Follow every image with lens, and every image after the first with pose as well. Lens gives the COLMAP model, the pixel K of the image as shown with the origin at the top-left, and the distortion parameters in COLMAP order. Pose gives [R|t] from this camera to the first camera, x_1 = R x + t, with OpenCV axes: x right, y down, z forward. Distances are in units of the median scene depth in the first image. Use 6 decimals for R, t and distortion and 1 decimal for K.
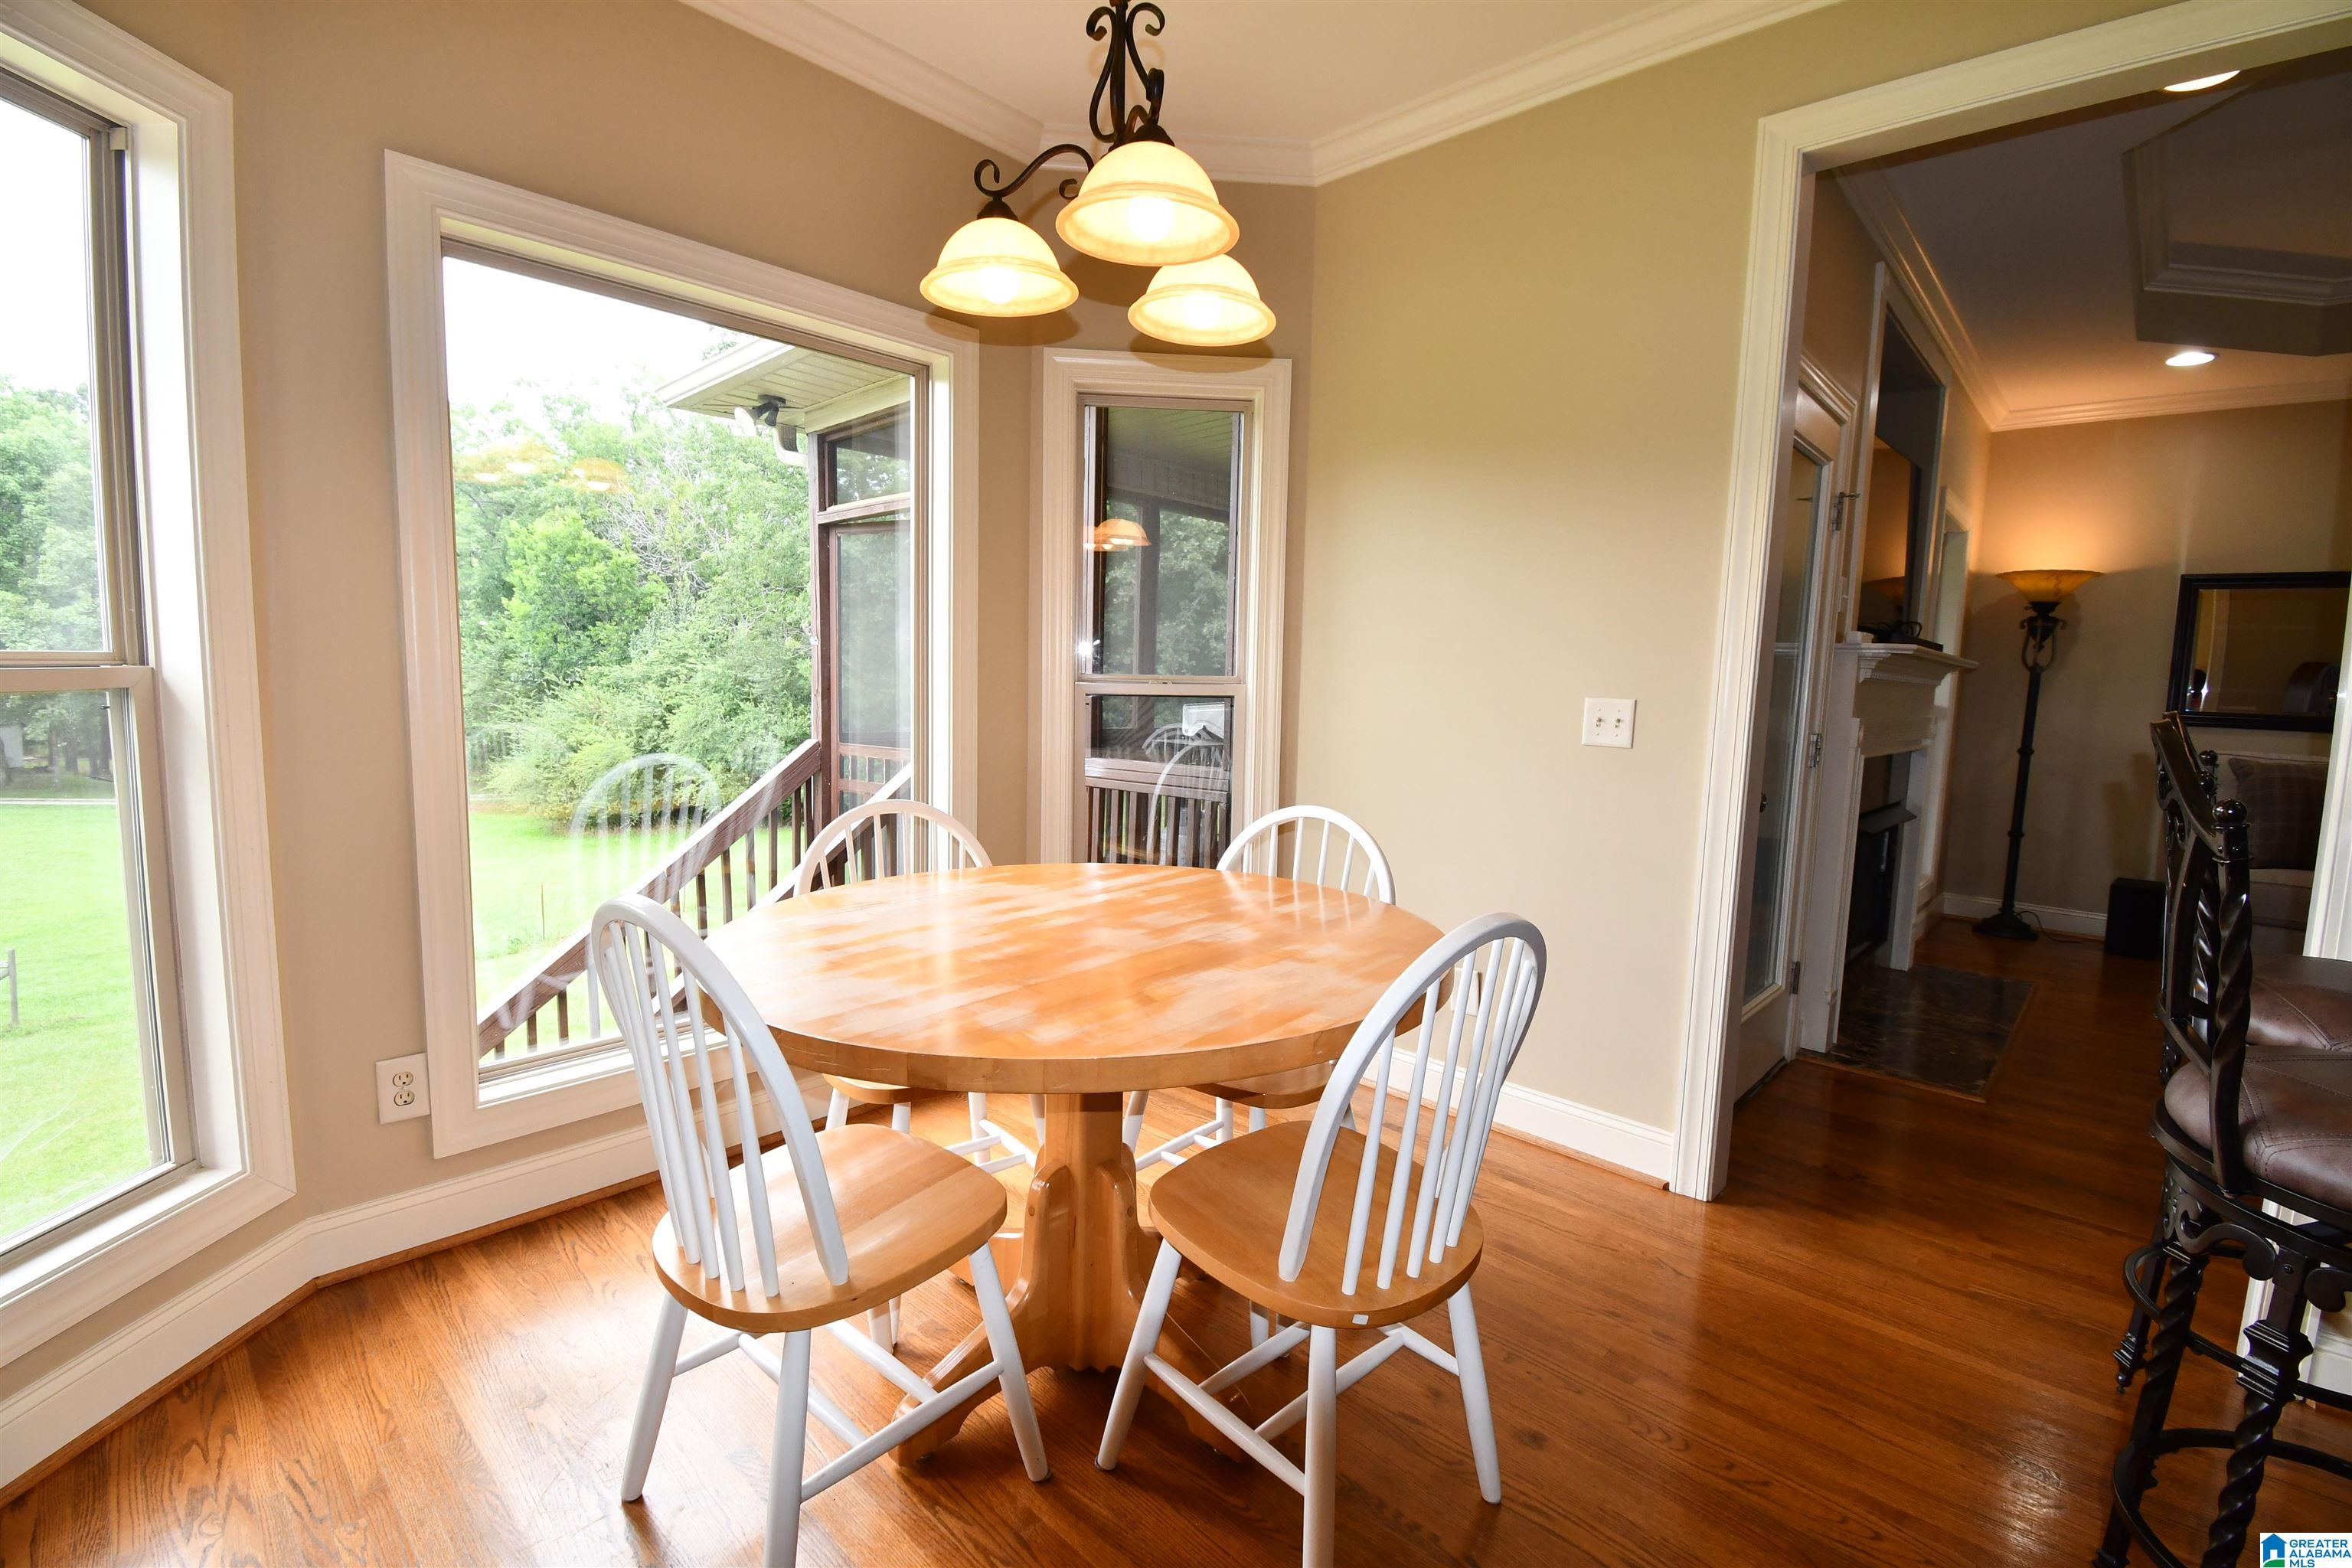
lens RADIAL K [[1043.5, 0, 1178.5], [0, 1043.5, 786.7], [0, 0, 1]] dist [0.000758, -0.000980]
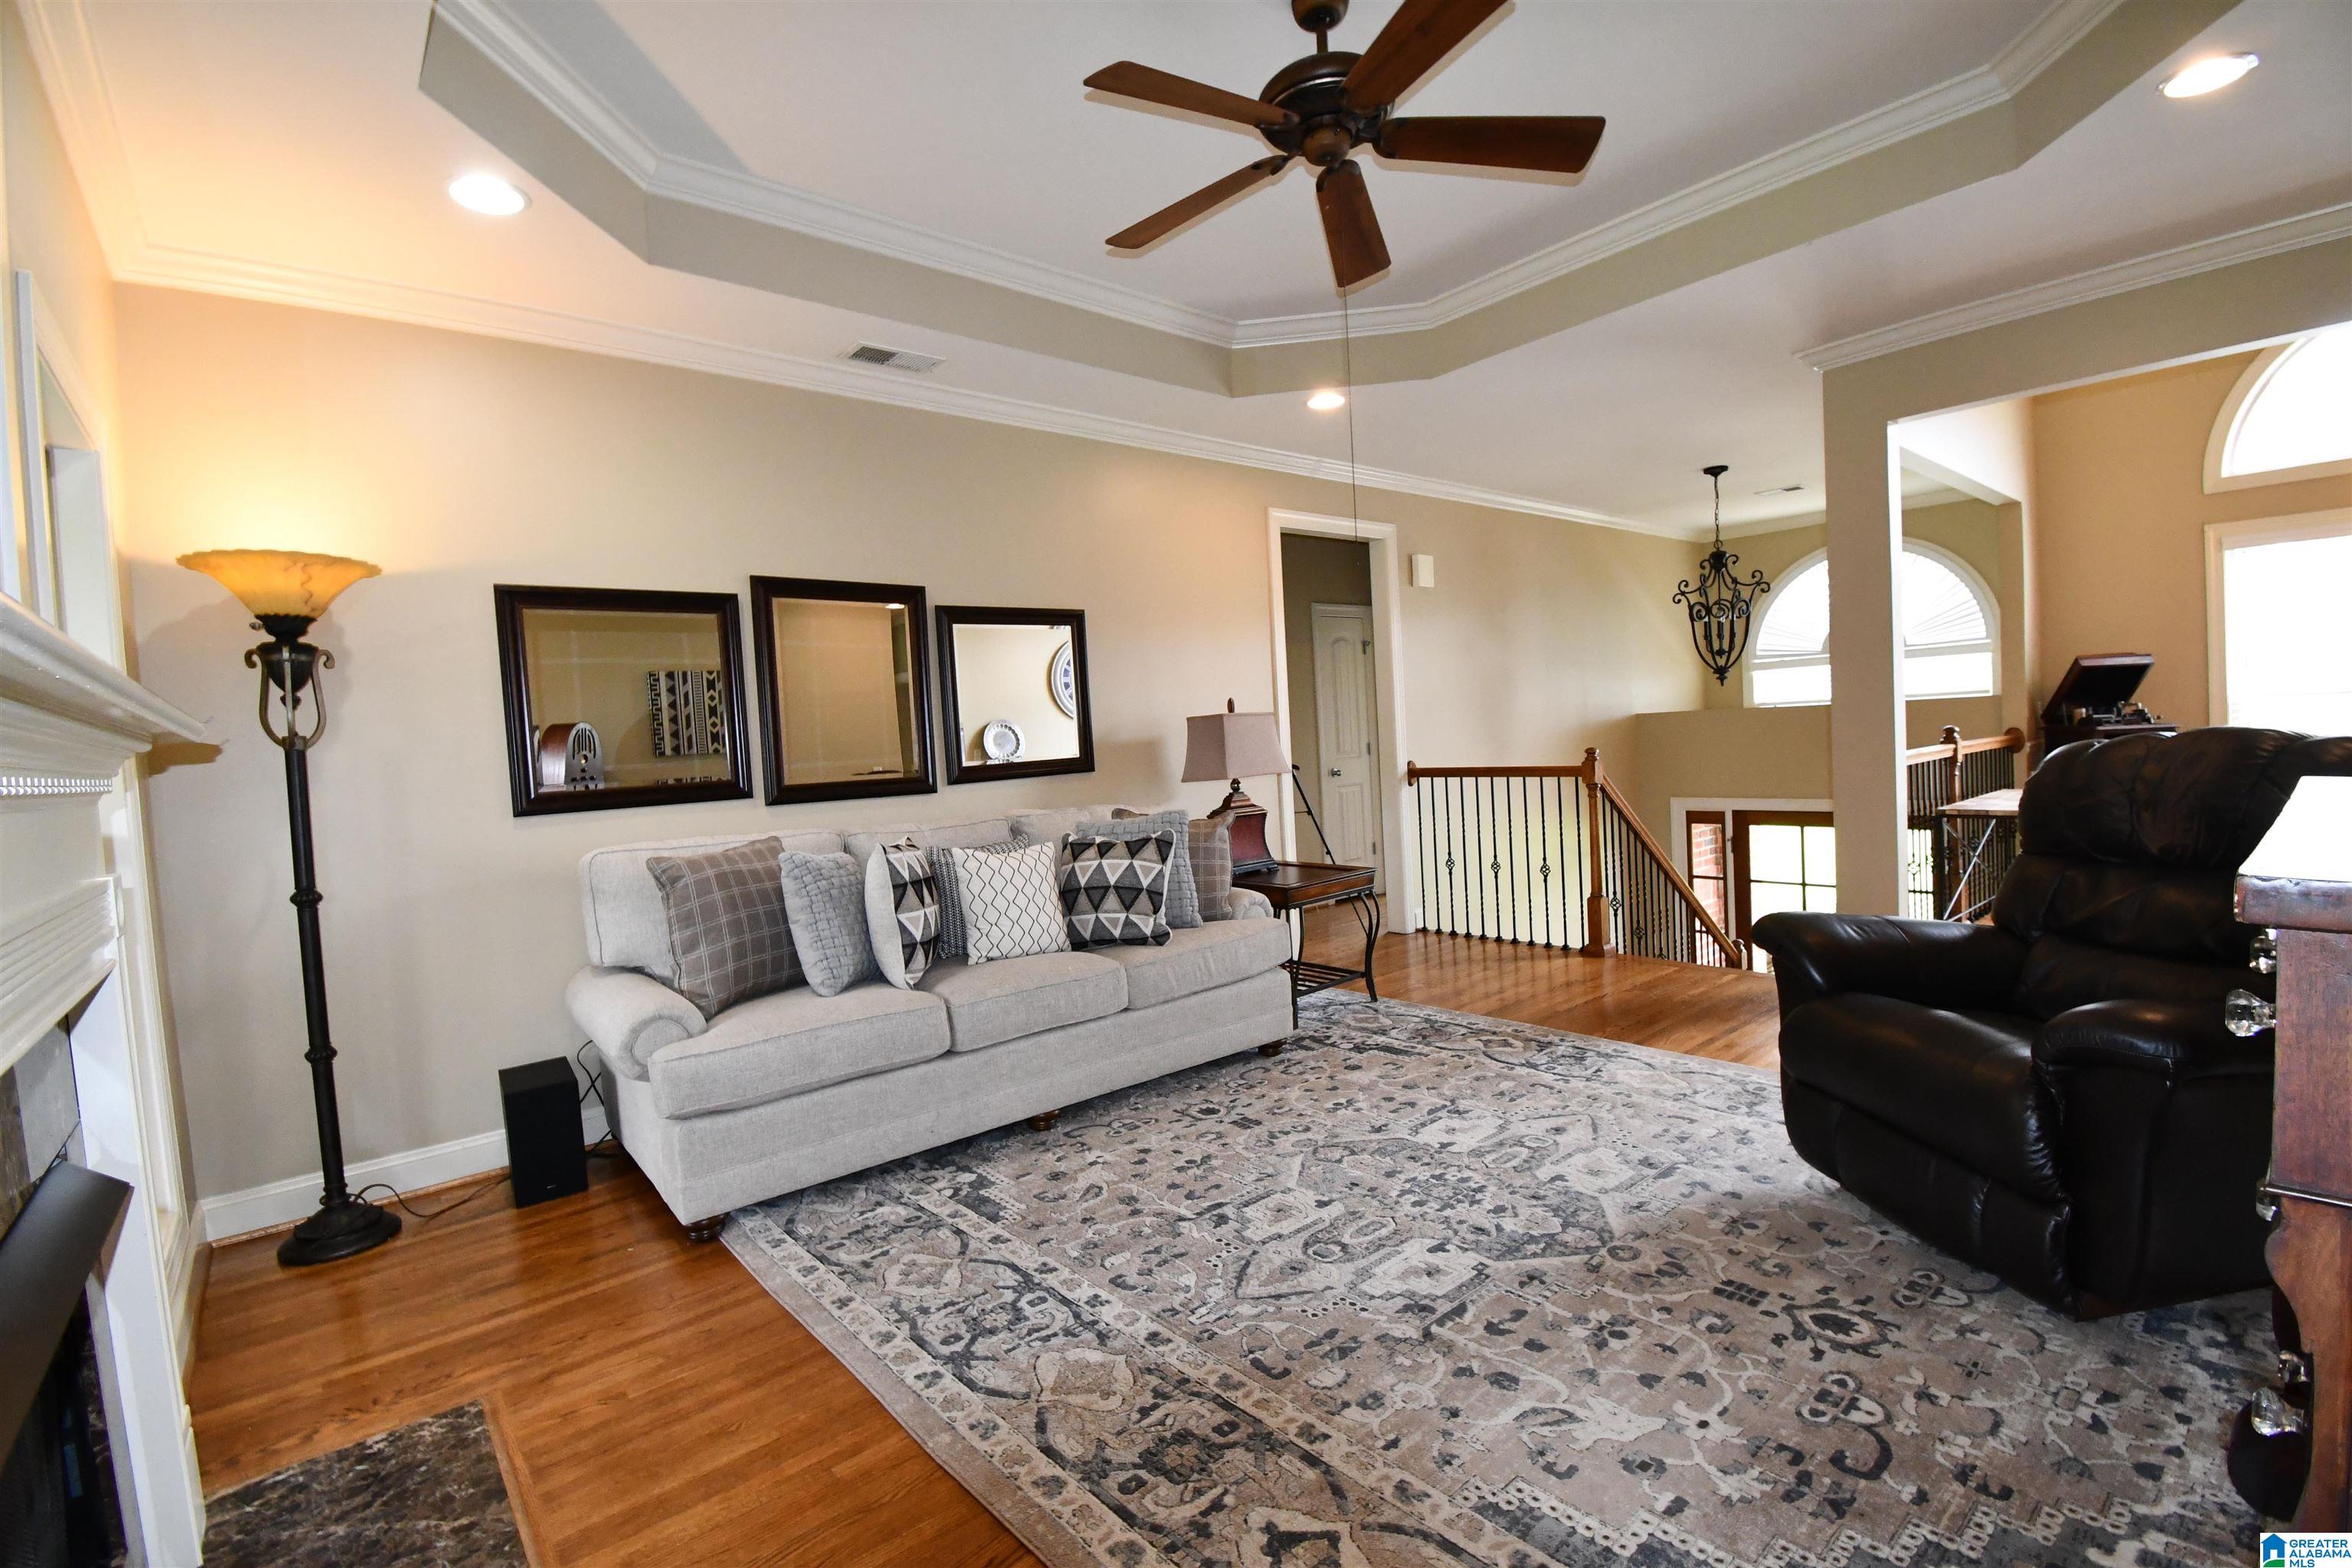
lens RADIAL K [[1043.5, 0, 1176.1], [0, 1043.5, 784.3], [0, 0, 1]] dist [0.000758, -0.000980]
pose [[0.092755, -0.083332, 0.992196, 0.335046], [0.168202, 0.983481, 0.066875, -0.051817], [-0.981379, 0.160687, 0.105239, 0.509348]]
